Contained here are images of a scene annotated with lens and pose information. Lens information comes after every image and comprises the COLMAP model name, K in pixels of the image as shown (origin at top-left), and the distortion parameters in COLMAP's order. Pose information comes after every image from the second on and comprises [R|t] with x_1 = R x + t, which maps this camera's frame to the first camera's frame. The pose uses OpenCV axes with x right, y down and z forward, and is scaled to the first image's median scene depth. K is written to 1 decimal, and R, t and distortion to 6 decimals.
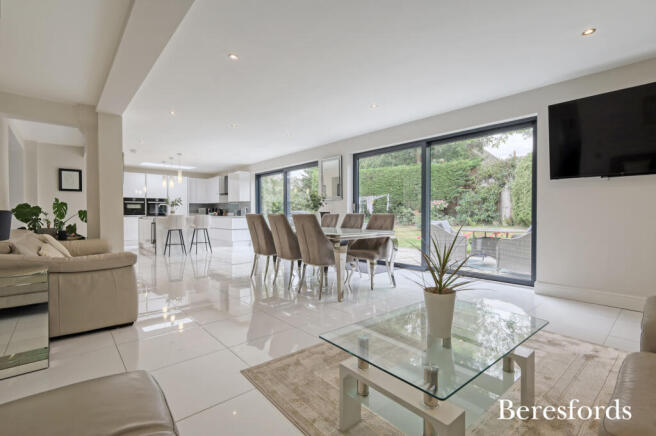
lens RADIAL K [[302.2, 0, 328.0], [0, 302.2, 218.0], [0, 0, 1]] dist [0.000571, 0.000035]
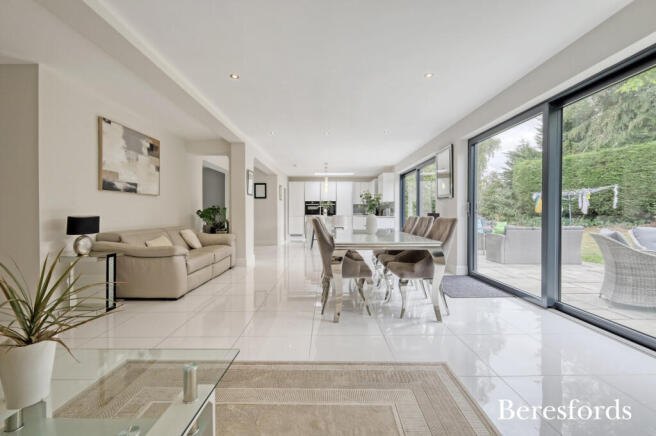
lens RADIAL K [[284.6, 0, 328.5], [0, 284.6, 215.2], [0, 0, 1]] dist [0.001197, -0.000062]
pose [[0.760296, 0.005605, -0.649552, 0.193868], [-0.006744, 0.999977, 0.000734, -0.008906], [0.649541, 0.003822, 0.760317, 0.133726]]
